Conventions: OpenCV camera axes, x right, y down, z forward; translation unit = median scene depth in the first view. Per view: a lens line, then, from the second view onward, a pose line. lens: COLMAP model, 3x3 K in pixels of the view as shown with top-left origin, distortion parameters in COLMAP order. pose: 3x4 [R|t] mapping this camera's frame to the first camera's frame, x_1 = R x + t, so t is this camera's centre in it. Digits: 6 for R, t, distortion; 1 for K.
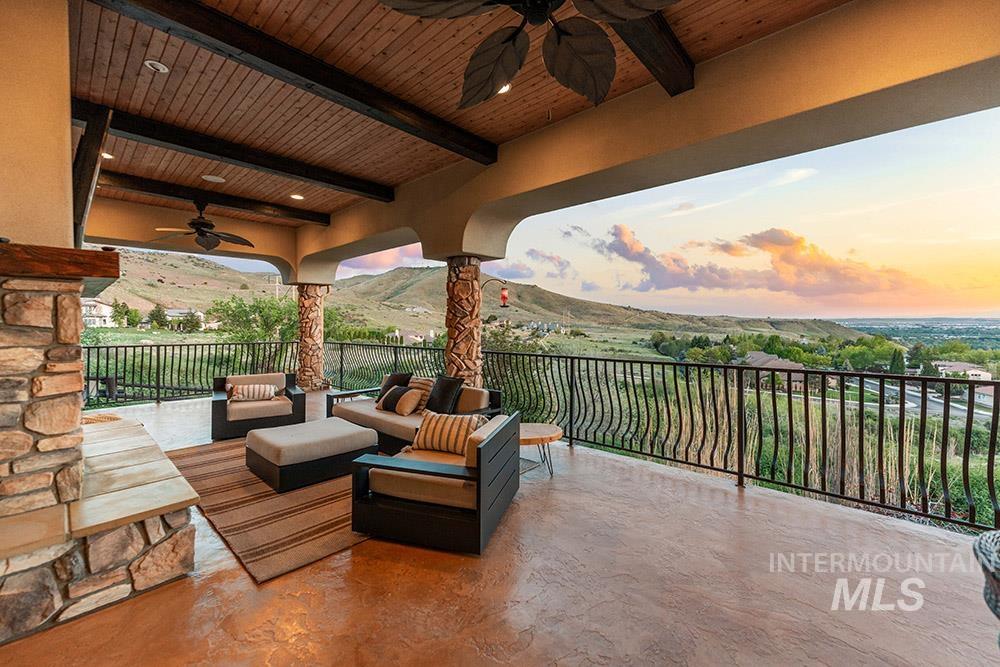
lens RADIAL K [[404.0, 0, 501.3], [0, 404.0, 323.1], [0, 0, 1]] dist [0.000812, -0.000026]
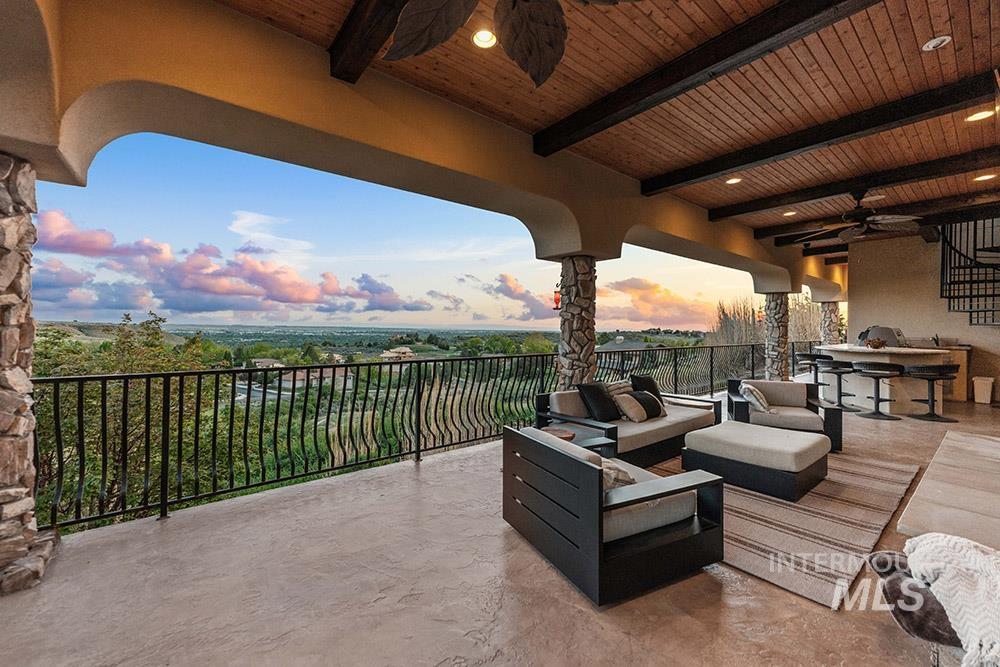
lens RADIAL K [[404.0, 0, 501.3], [0, 404.0, 323.1], [0, 0, 1]] dist [0.000812, -0.000026]
pose [[0.150345, 0.019948, 0.988432, -0.291360], [-0.007188, 0.999792, -0.019084, 0.004445], [-0.988607, -0.004235, 0.150457, 0.280780]]
